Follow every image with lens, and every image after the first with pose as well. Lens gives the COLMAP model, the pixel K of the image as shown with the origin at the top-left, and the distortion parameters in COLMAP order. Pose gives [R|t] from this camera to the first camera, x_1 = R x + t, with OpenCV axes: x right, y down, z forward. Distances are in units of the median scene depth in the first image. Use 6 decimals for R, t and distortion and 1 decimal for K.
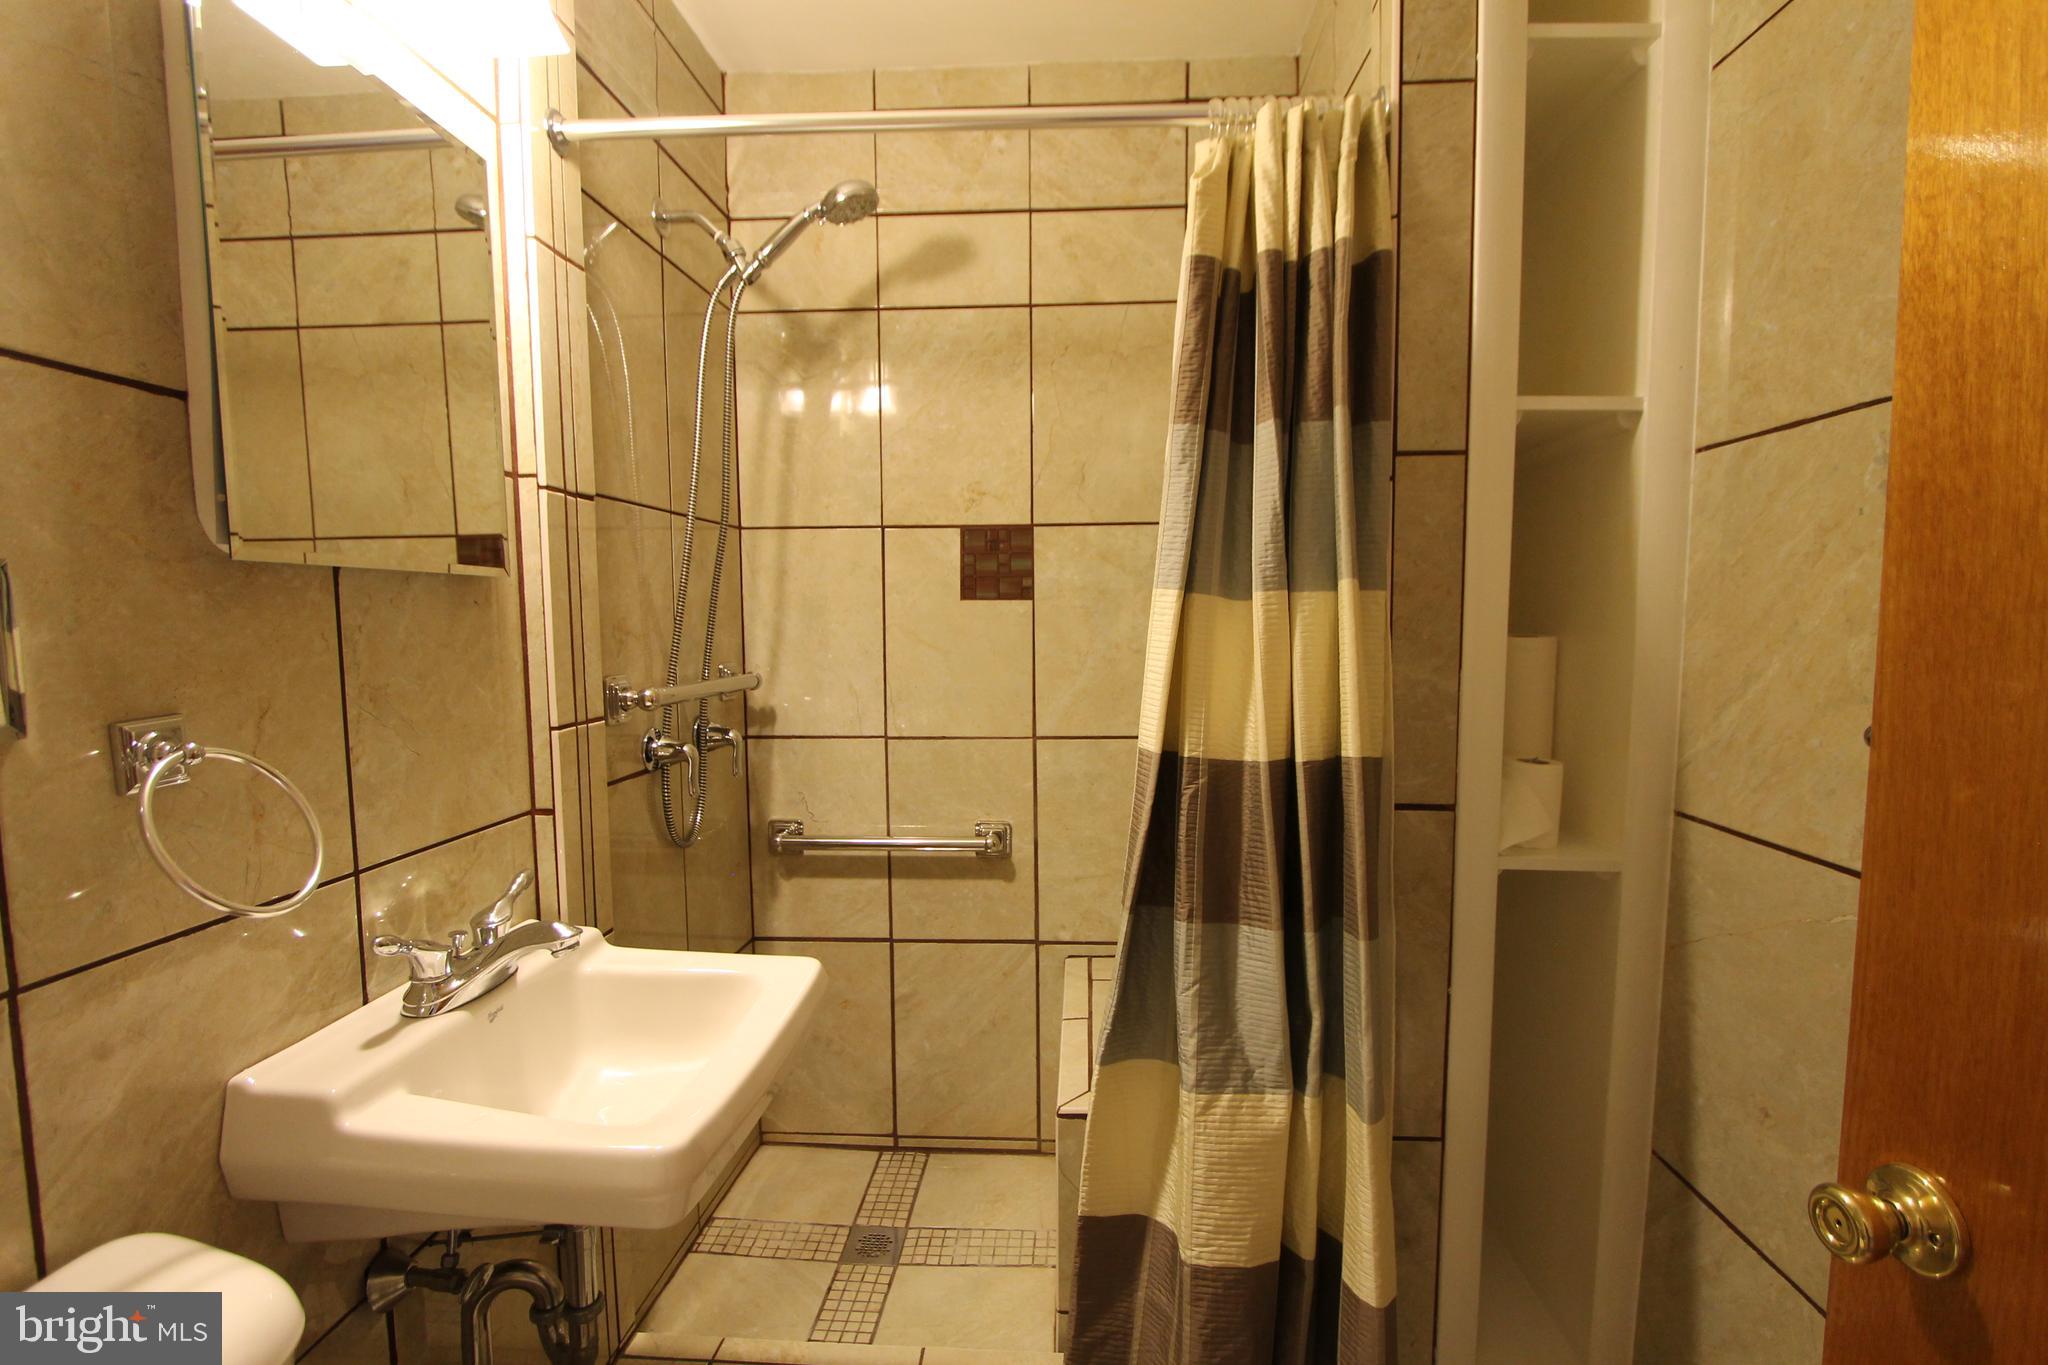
lens RADIAL K [[959.1, 0, 1028.8], [0, 959.1, 700.3], [0, 0, 1]] dist [-0.018255, 0.002227]
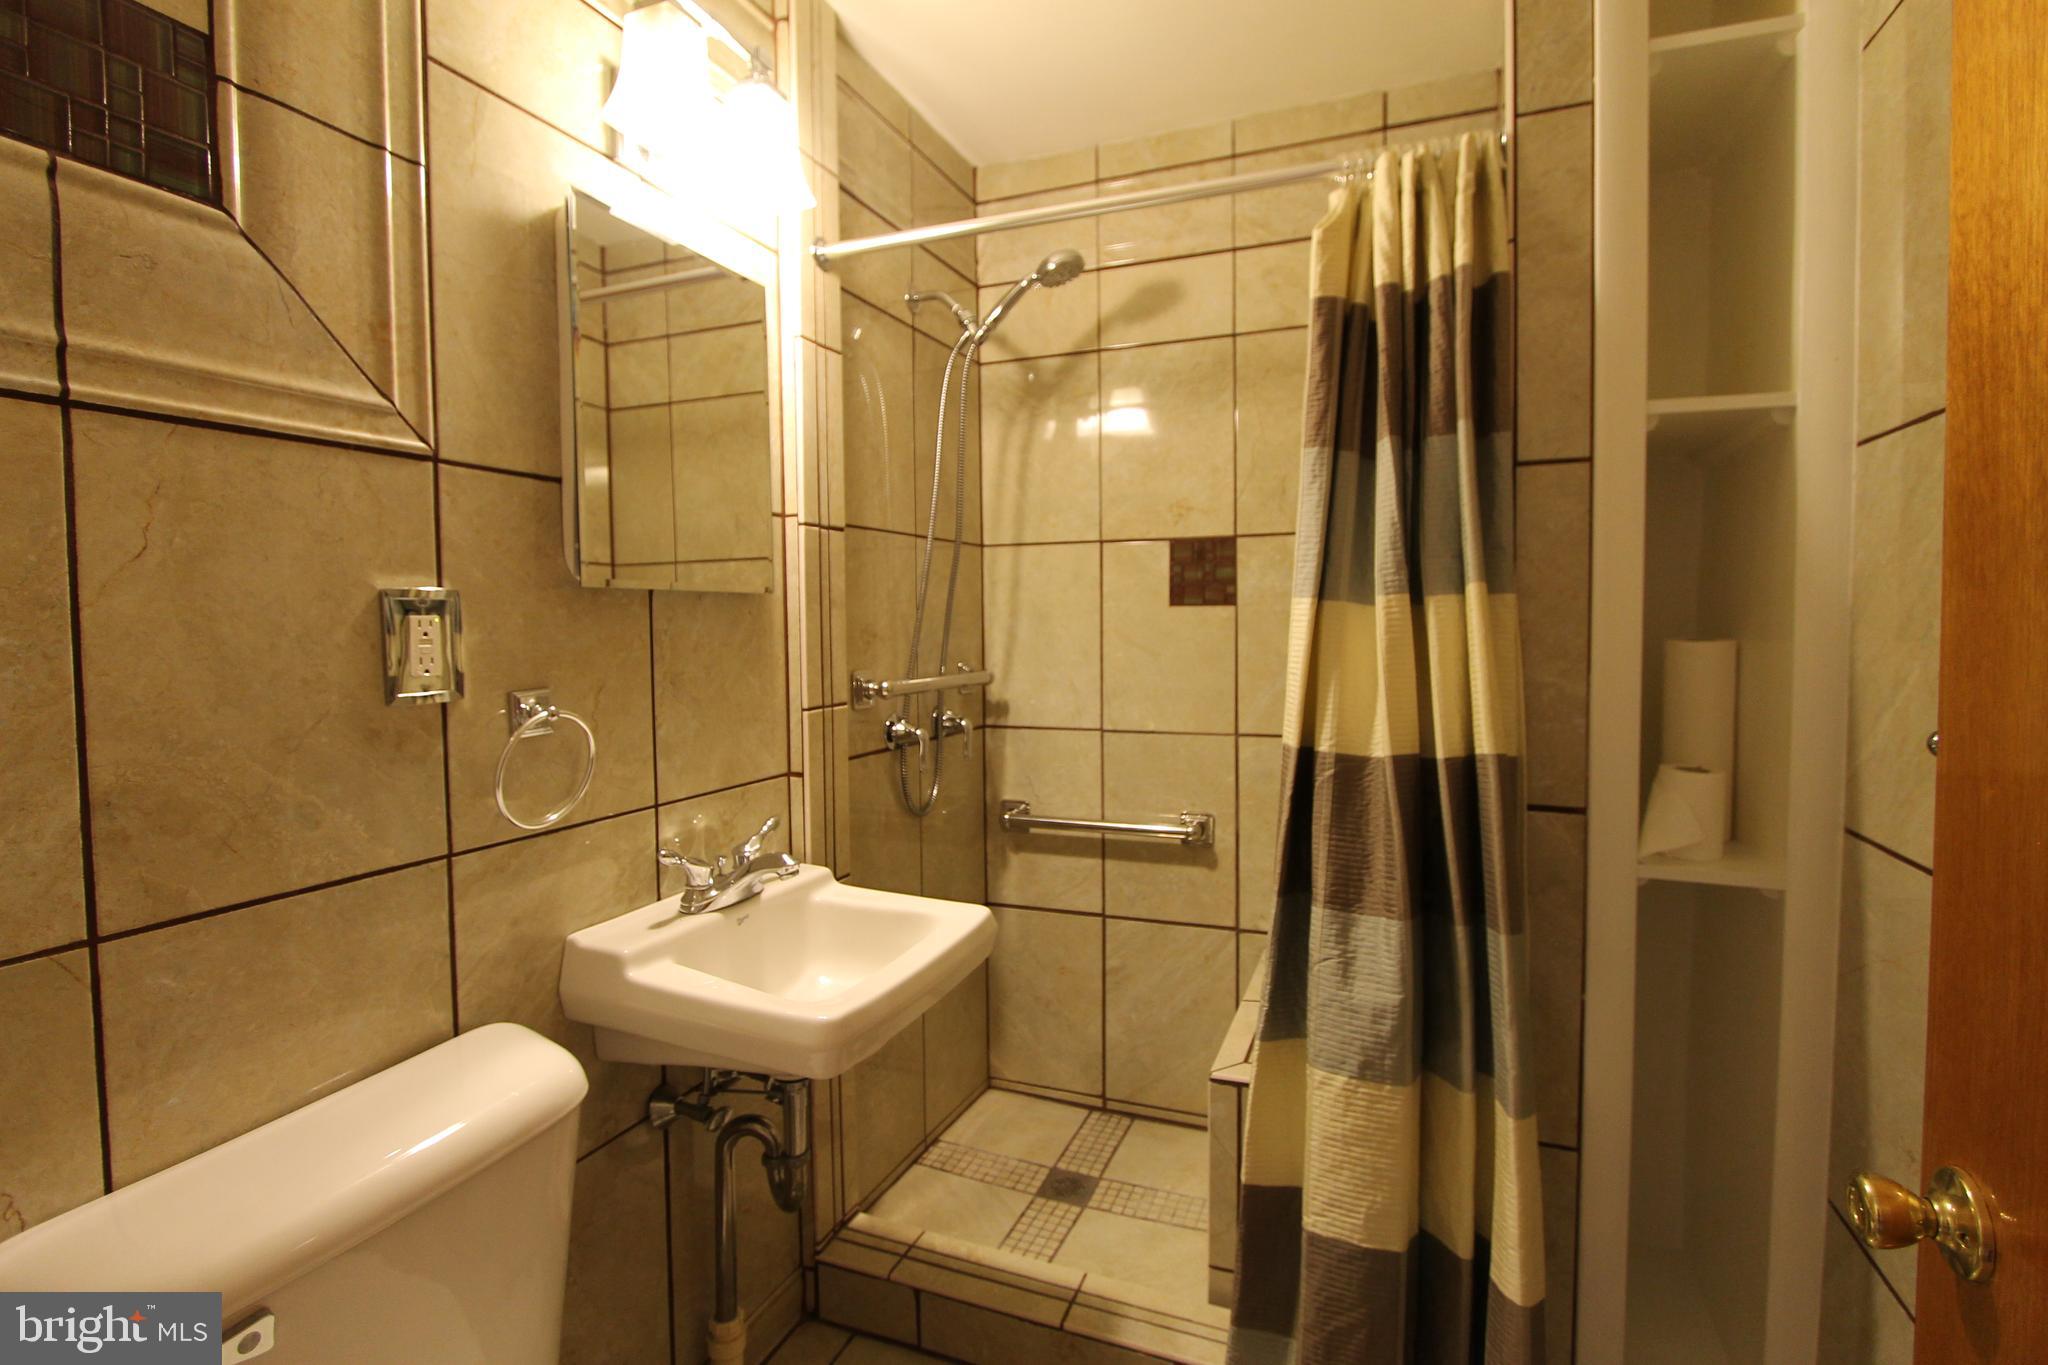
lens RADIAL K [[959.1, 0, 1028.6], [0, 959.1, 663.7], [0, 0, 1]] dist [-0.018255, 0.002227]
pose [[0.947711, 0.010395, -0.318961, 0.200906], [-0.023713, 0.999000, -0.037898, 0.009570], [0.318249, 0.043480, 0.947010, -0.131333]]
